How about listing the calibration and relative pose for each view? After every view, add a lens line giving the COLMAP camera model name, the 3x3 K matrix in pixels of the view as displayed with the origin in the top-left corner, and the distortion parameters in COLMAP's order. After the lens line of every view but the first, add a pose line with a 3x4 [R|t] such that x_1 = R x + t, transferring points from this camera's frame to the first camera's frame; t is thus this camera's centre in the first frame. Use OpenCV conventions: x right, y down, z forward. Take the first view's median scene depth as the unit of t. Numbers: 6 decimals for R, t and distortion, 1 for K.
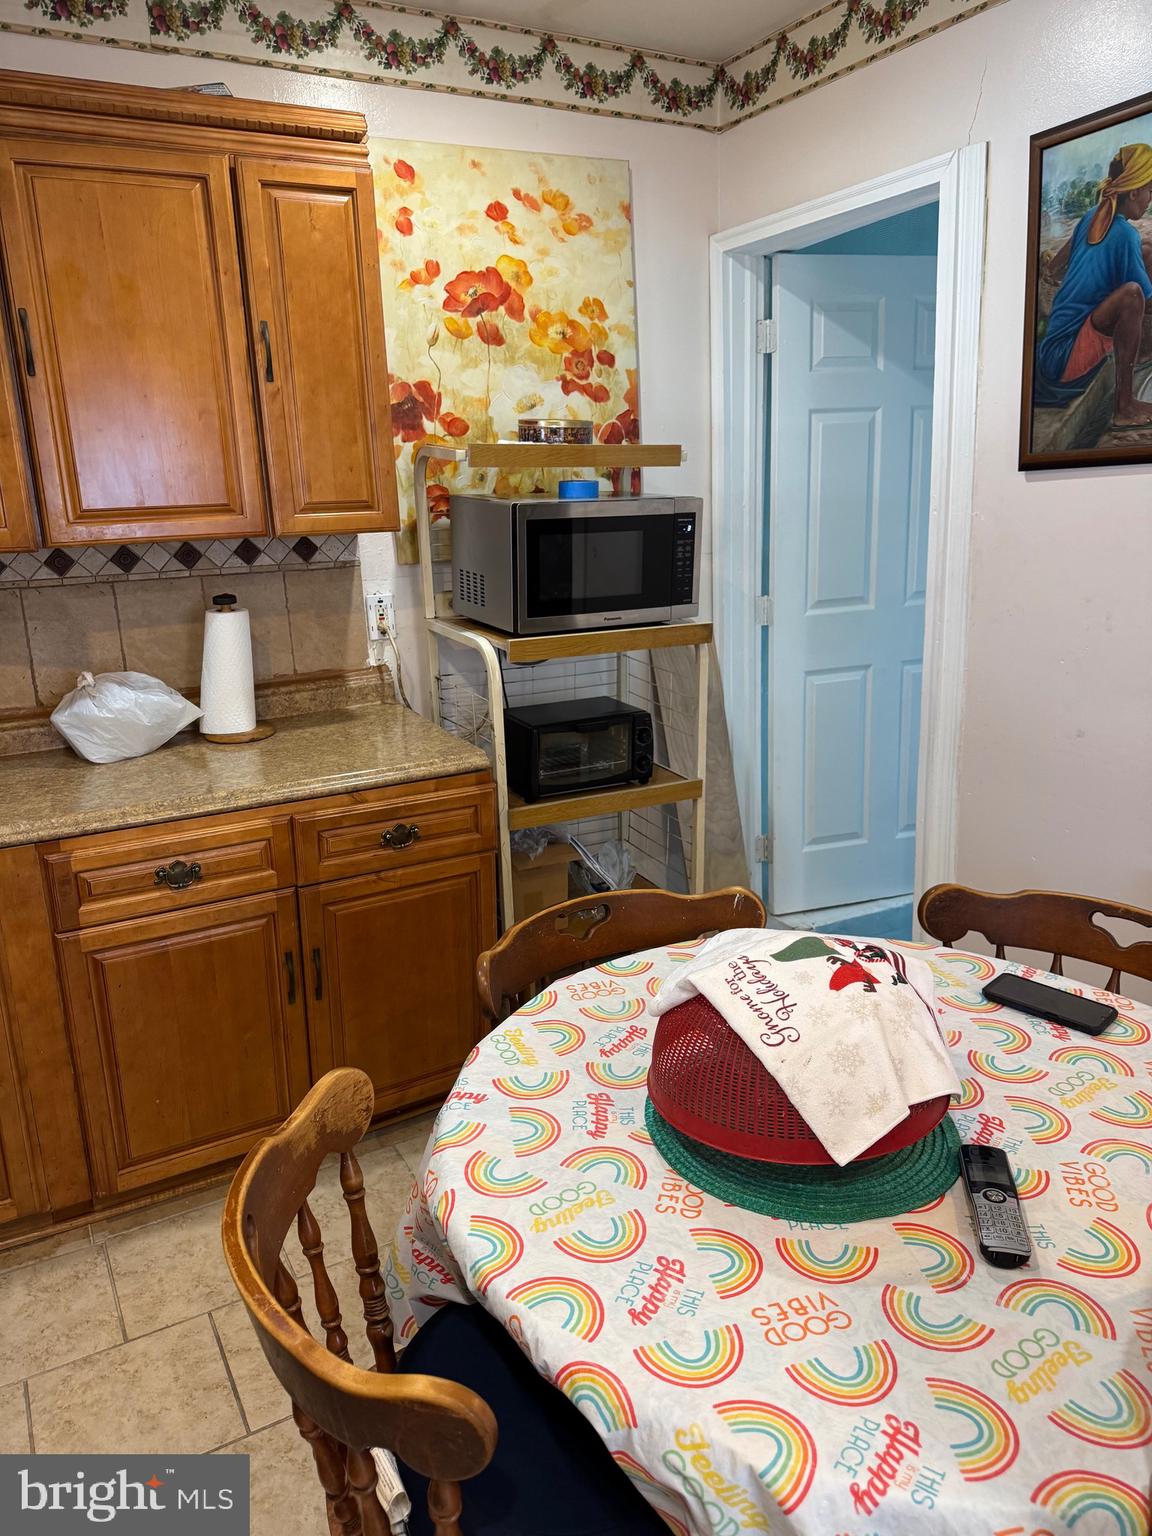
lens RADIAL K [[1003.8, 0, 580.2], [0, 1003.8, 785.1], [0, 0, 1]] dist [0.112924, -0.145619]
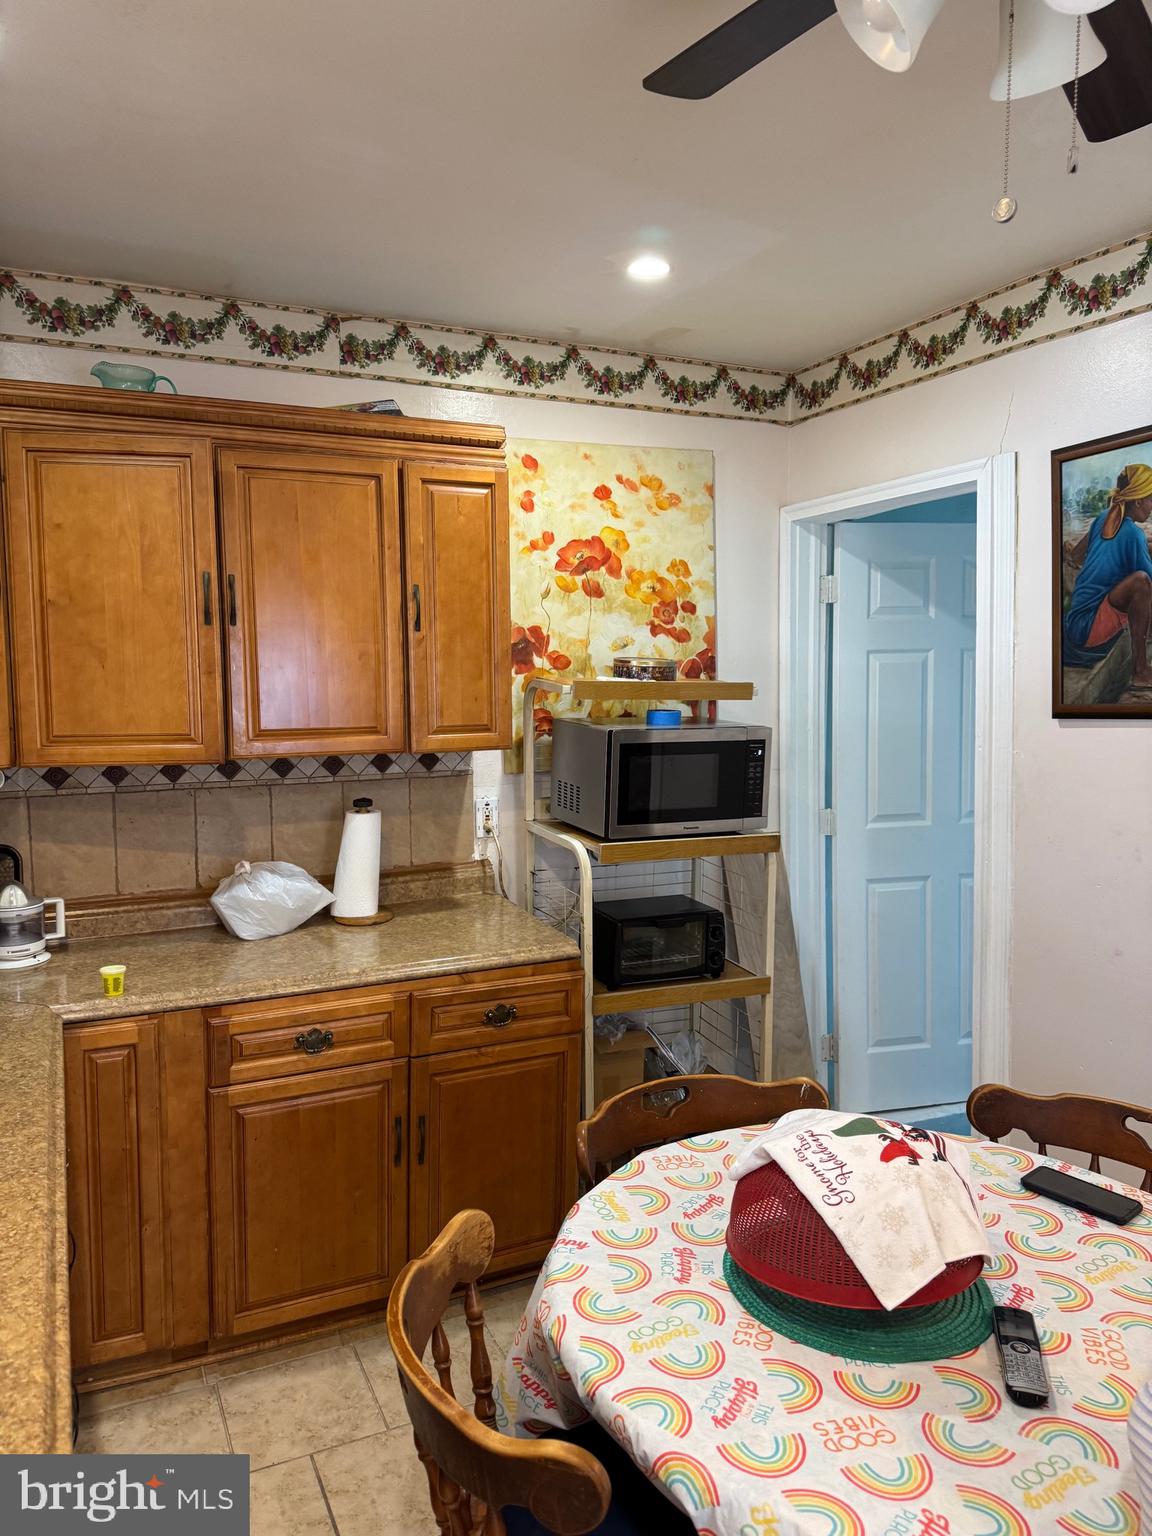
lens RADIAL K [[1003.8, 0, 580.2], [0, 1003.8, 785.1], [0, 0, 1]] dist [0.112924, -0.145619]
pose [[0.997272, 0.033295, -0.065877, -0.023154], [-0.044848, 0.982180, -0.182512, -0.000173], [0.058626, 0.184968, 0.980994, -0.151875]]
